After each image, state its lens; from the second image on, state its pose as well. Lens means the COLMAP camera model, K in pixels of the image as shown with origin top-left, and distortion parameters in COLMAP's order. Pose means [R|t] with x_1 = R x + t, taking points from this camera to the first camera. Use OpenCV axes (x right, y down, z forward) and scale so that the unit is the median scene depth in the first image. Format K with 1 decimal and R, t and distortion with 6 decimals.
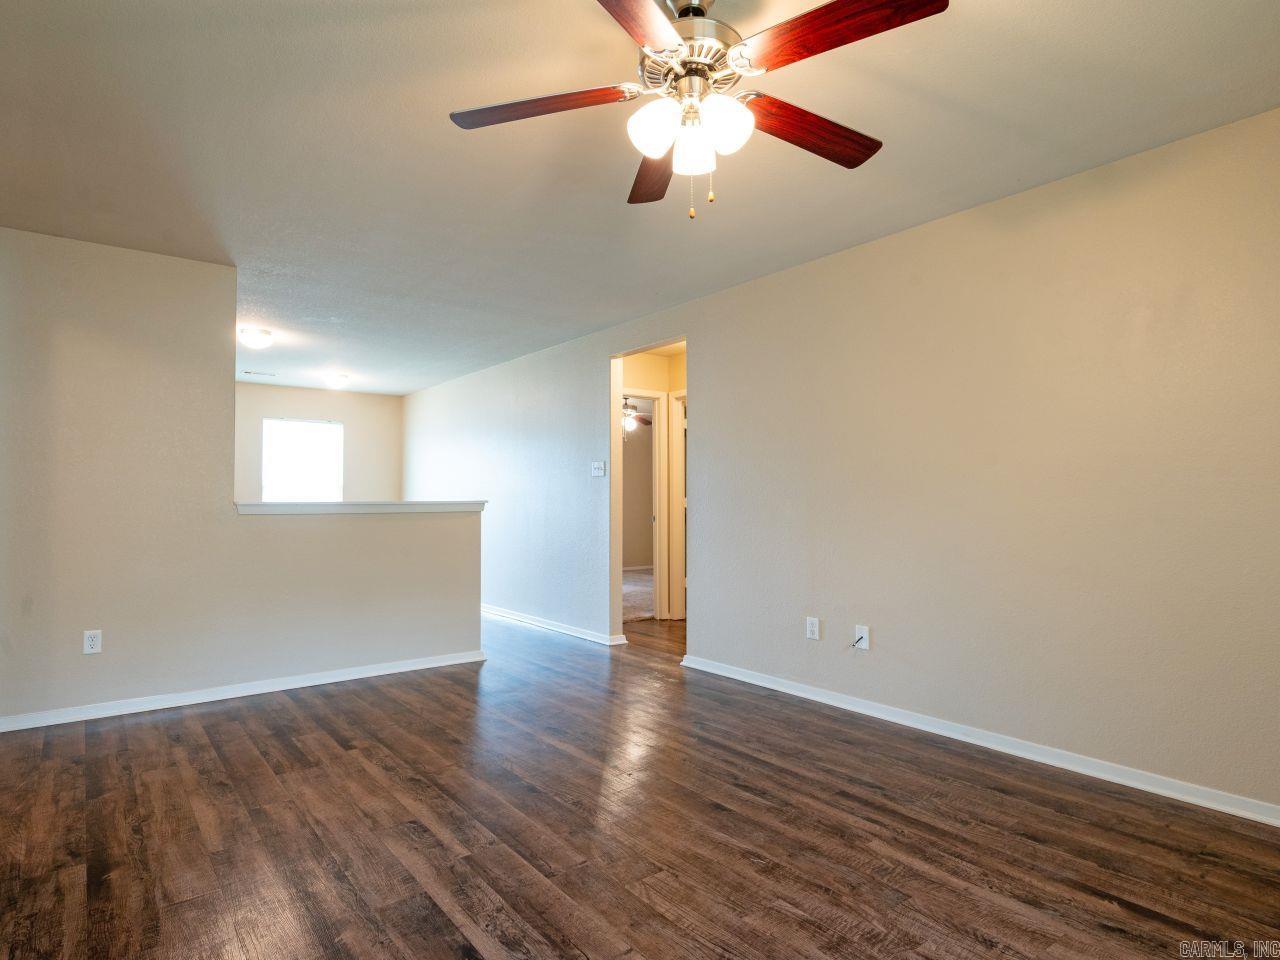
lens RADIAL K [[726.9, 0, 632.5], [0, 726.9, 487.5], [0, 0, 1]] dist [0.001302, 0.000637]
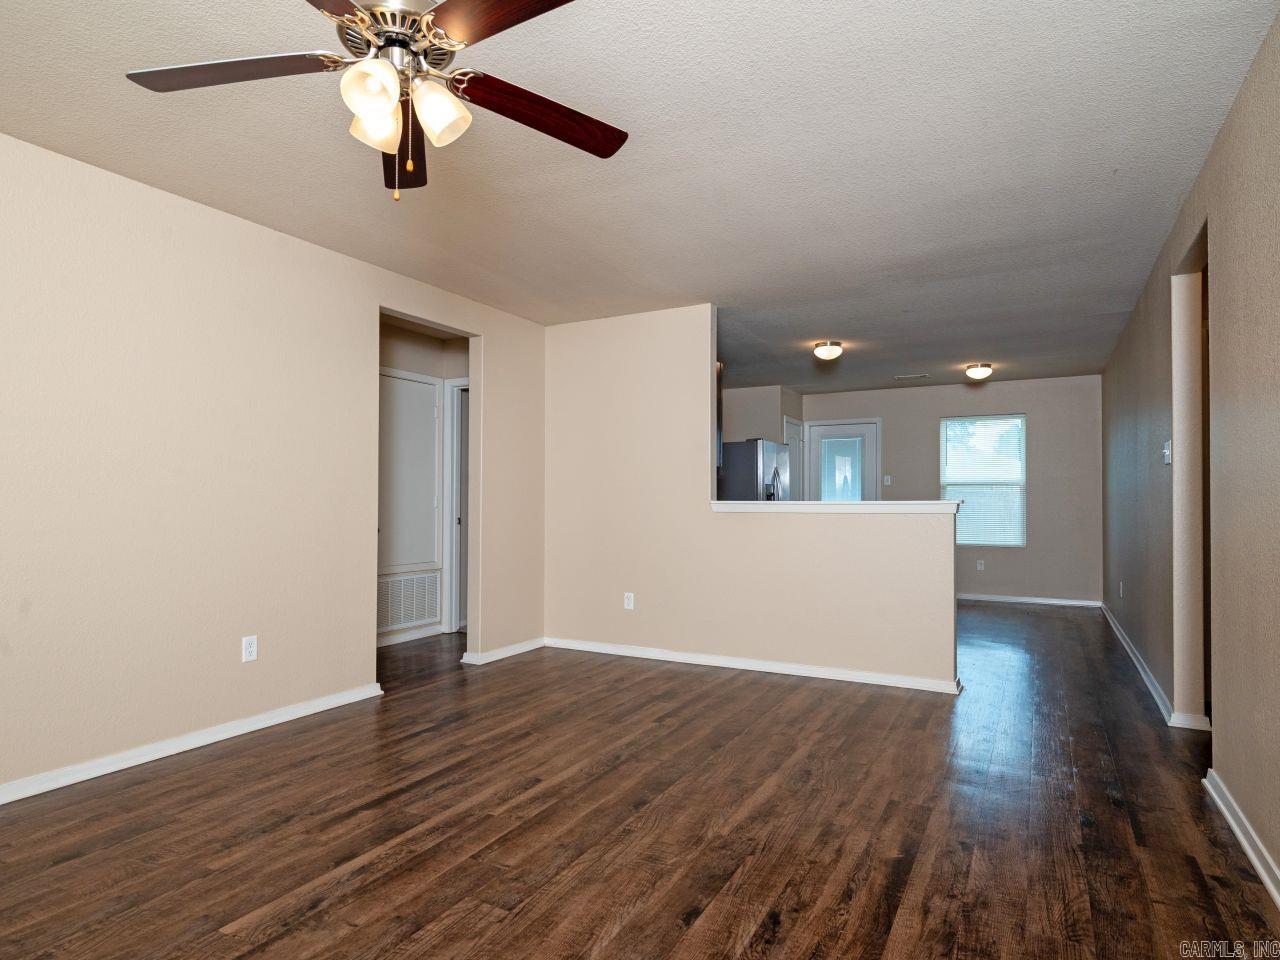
lens RADIAL K [[726.9, 0, 632.5], [0, 726.9, 487.5], [0, 0, 1]] dist [0.001302, 0.000637]
pose [[0.400846, -0.013659, -0.916044, 0.713022], [0.015085, 0.999852, -0.008308, 0.010507], [0.916021, -0.010488, 0.400992, 0.600011]]
